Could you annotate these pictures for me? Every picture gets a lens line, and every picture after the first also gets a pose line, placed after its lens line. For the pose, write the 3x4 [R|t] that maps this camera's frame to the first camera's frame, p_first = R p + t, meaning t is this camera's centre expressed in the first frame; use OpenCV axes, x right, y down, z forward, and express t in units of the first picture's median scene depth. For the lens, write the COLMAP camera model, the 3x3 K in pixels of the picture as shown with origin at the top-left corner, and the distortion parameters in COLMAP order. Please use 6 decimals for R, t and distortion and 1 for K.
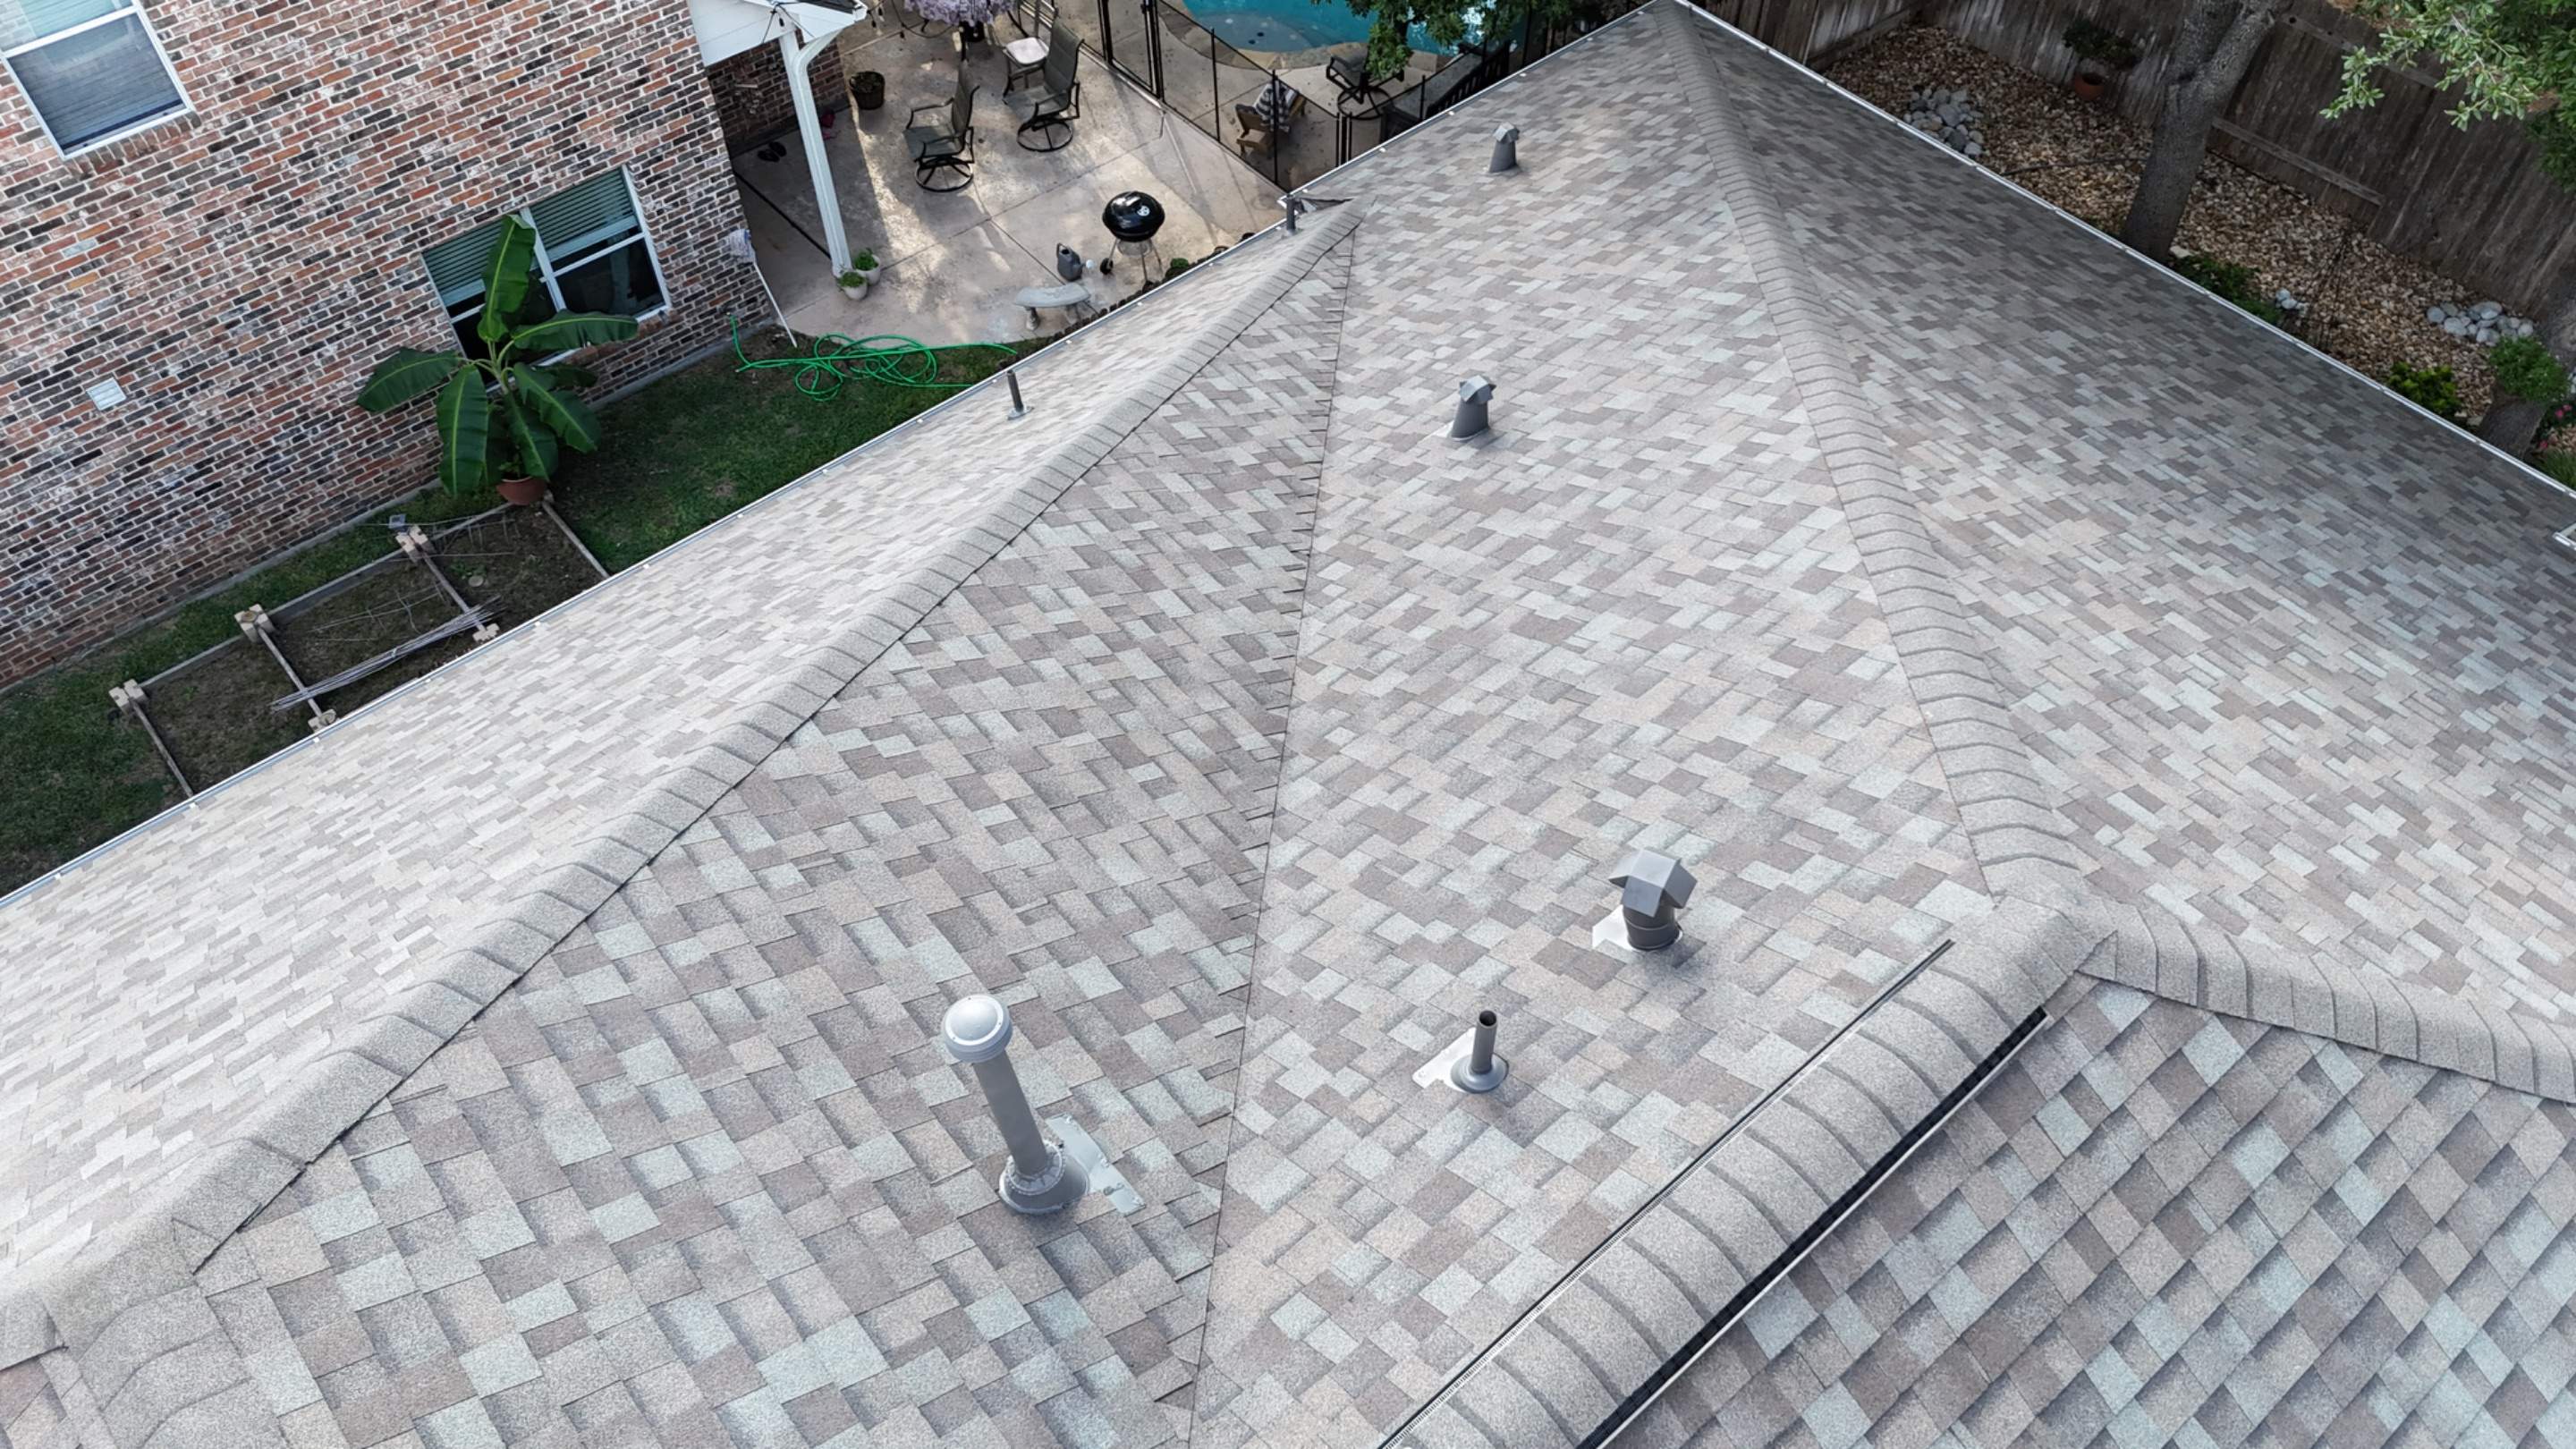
lens RADIAL K [[1900.6, 0, 1280.0], [0, 1900.6, 741.0], [0, 0, 1]] dist [0.071788, -0.072284]
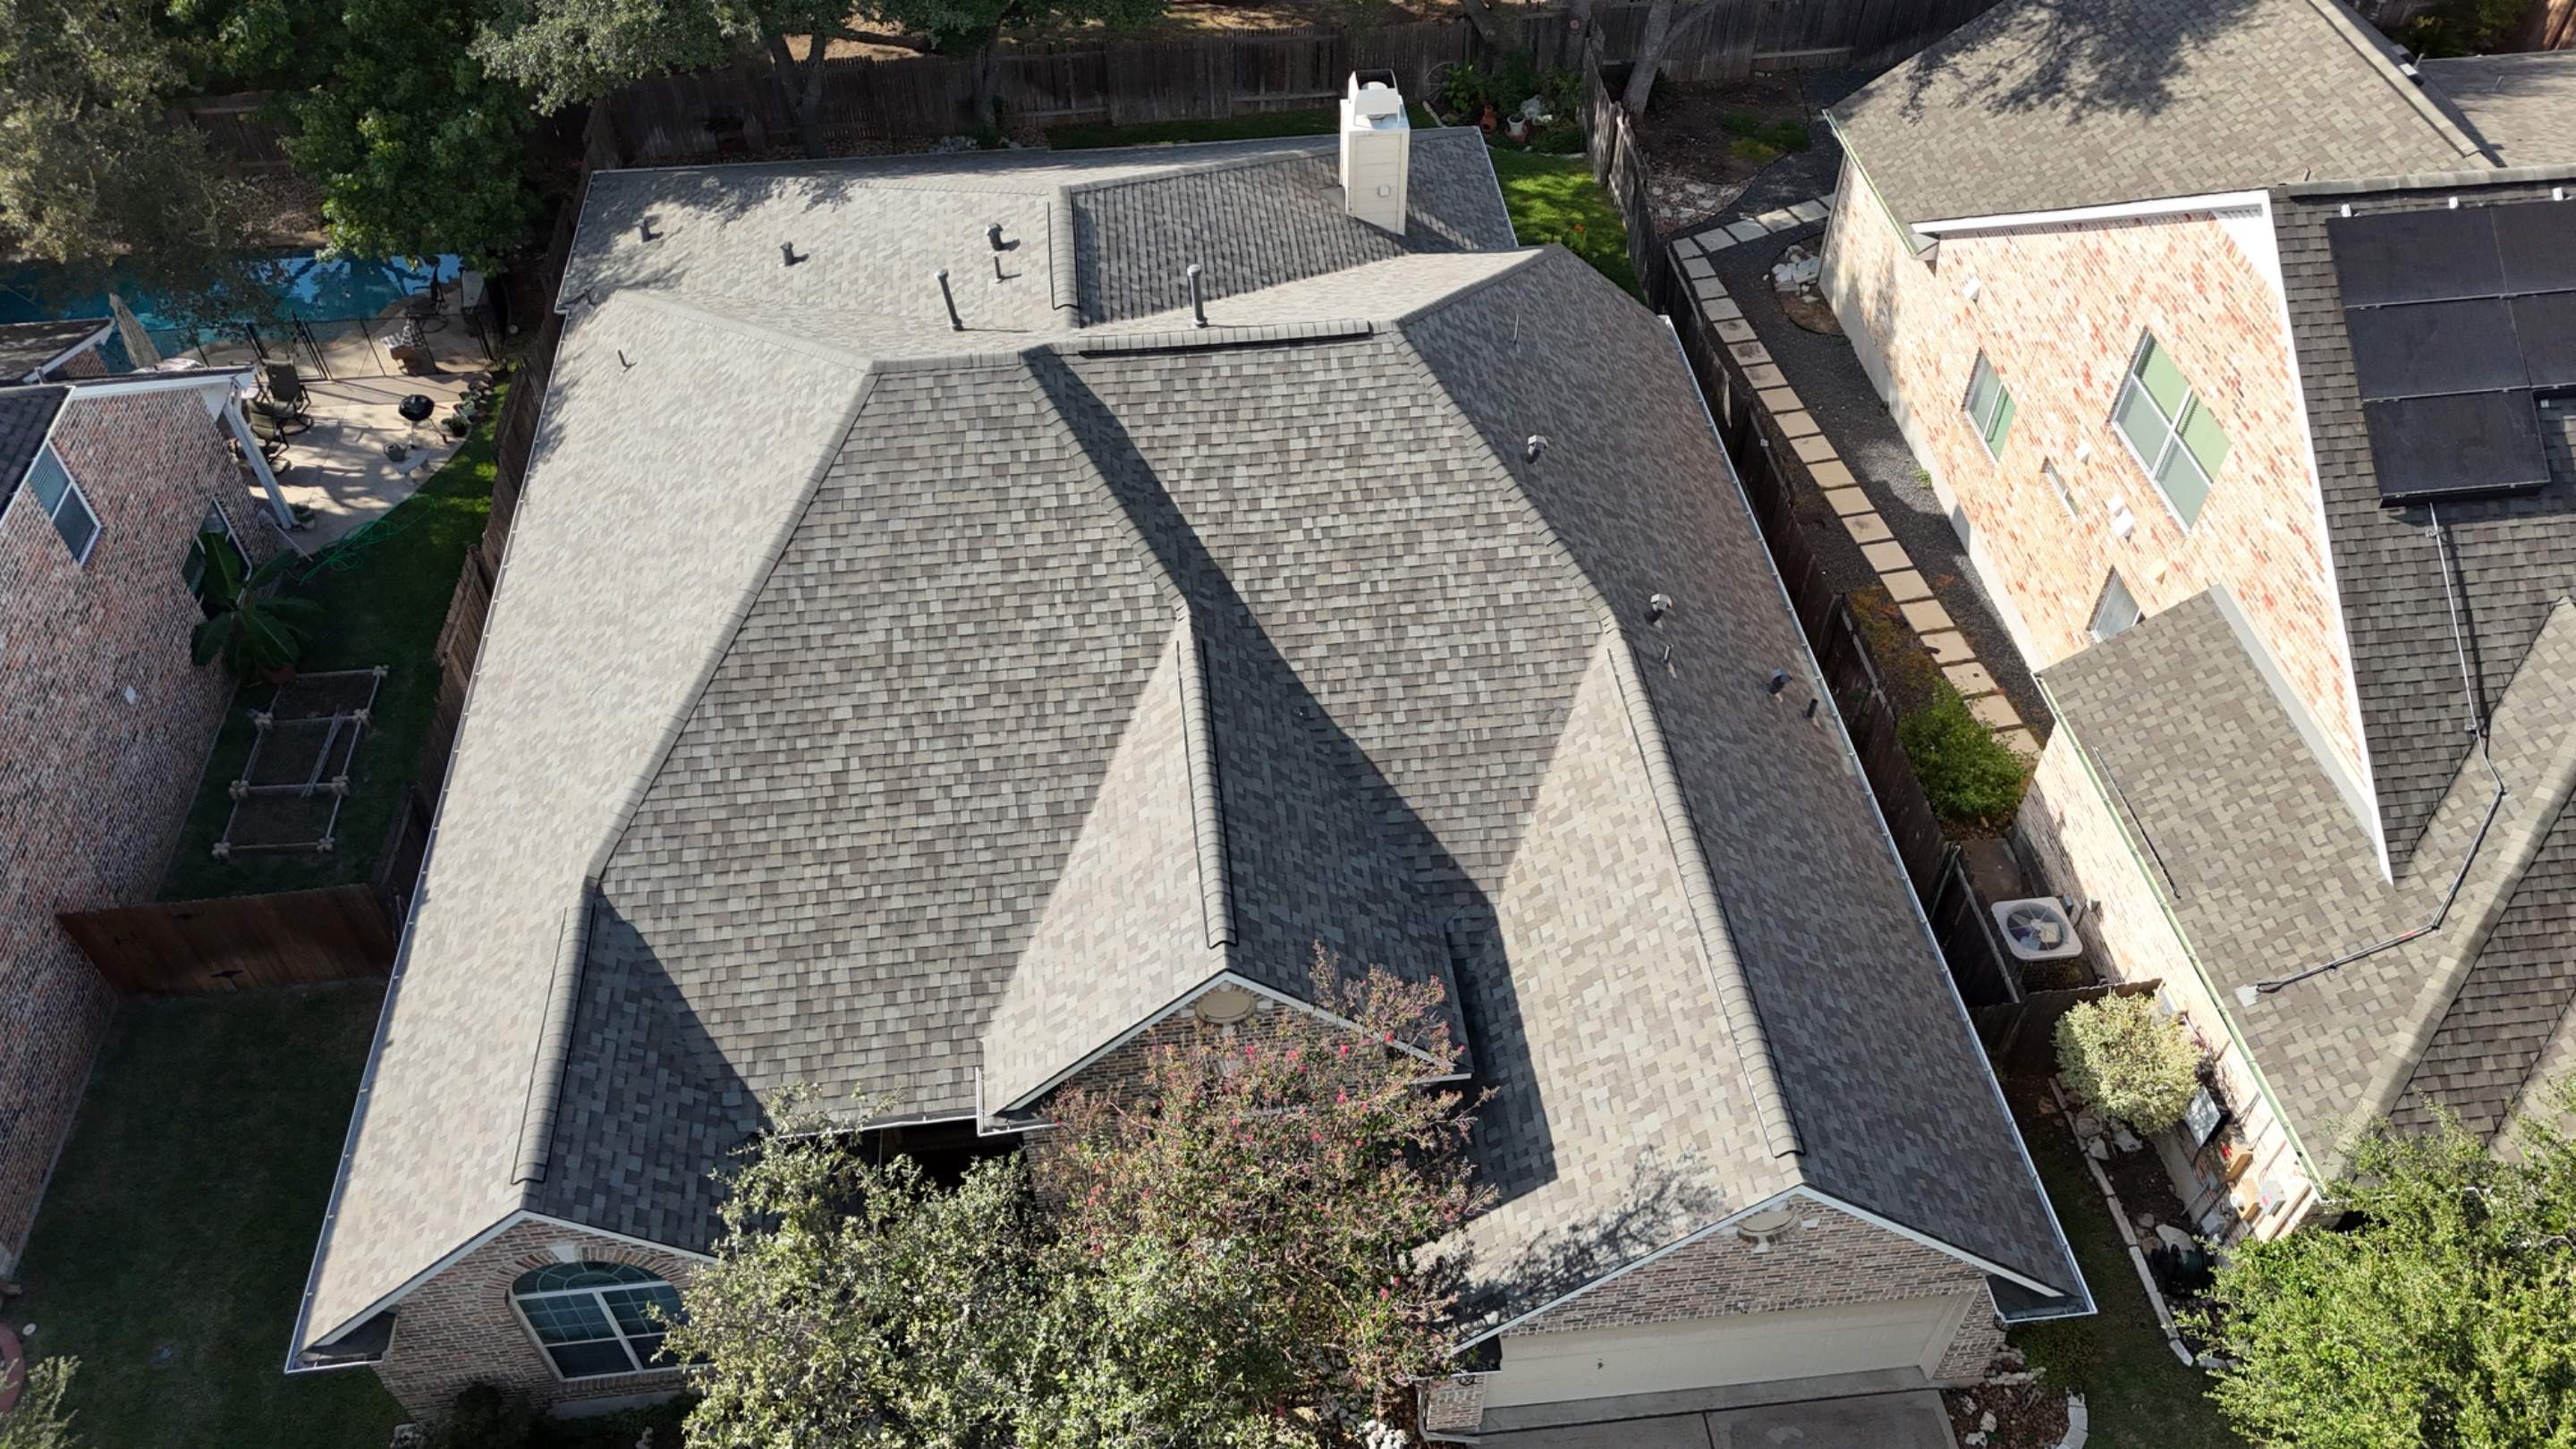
lens RADIAL K [[1894.1, 0, 1283.7], [0, 1894.1, 737.3], [0, 0, 1]] dist [0.081317, -0.085067]
pose [[0.565623, -0.599203, 0.566592, -1.524052], [0.652530, 0.745313, 0.136796, 0.455301], [-0.504257, 0.292344, 0.812564, -1.484348]]
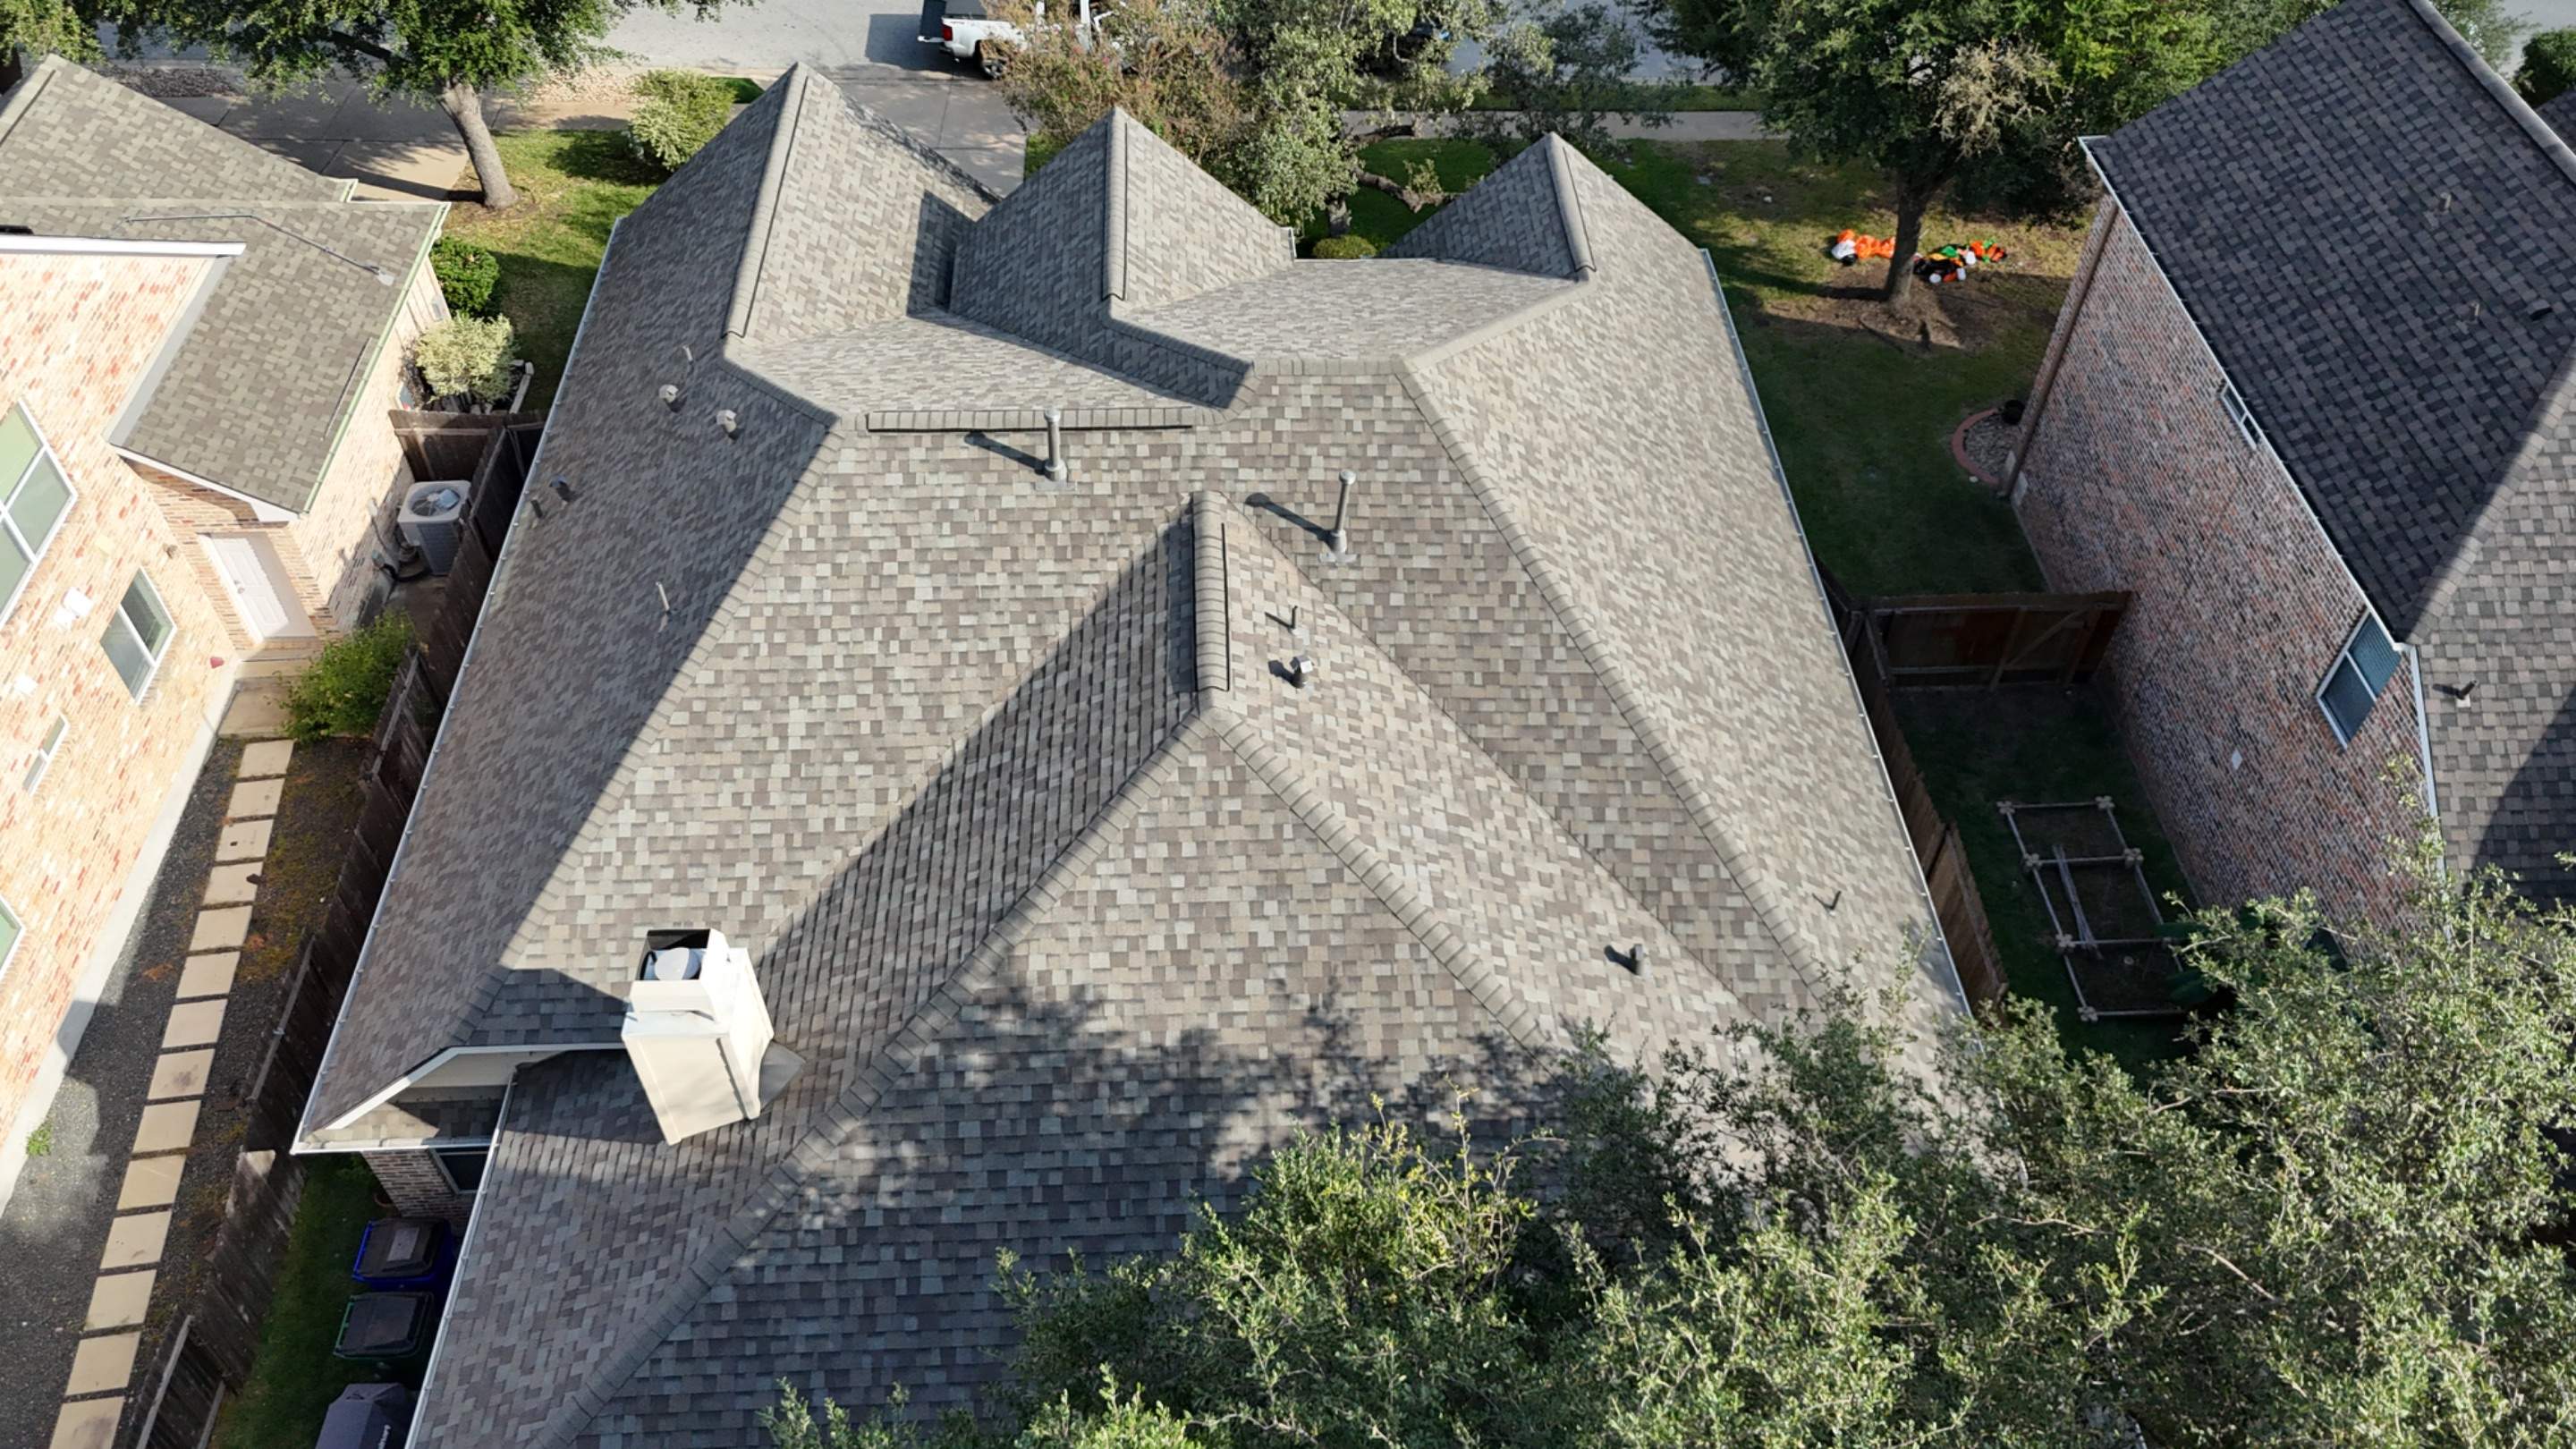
lens RADIAL K [[1888.3, 0, 1285.1], [0, 1888.3, 753.9], [0, 0, 1]] dist [0.088298, -0.094278]
pose [[-0.615352, 0.583137, -0.530371, 1.192444], [-0.626597, 0.046356, 0.777964, -1.425090], [0.478245, 0.811050, 0.336867, 0.020308]]
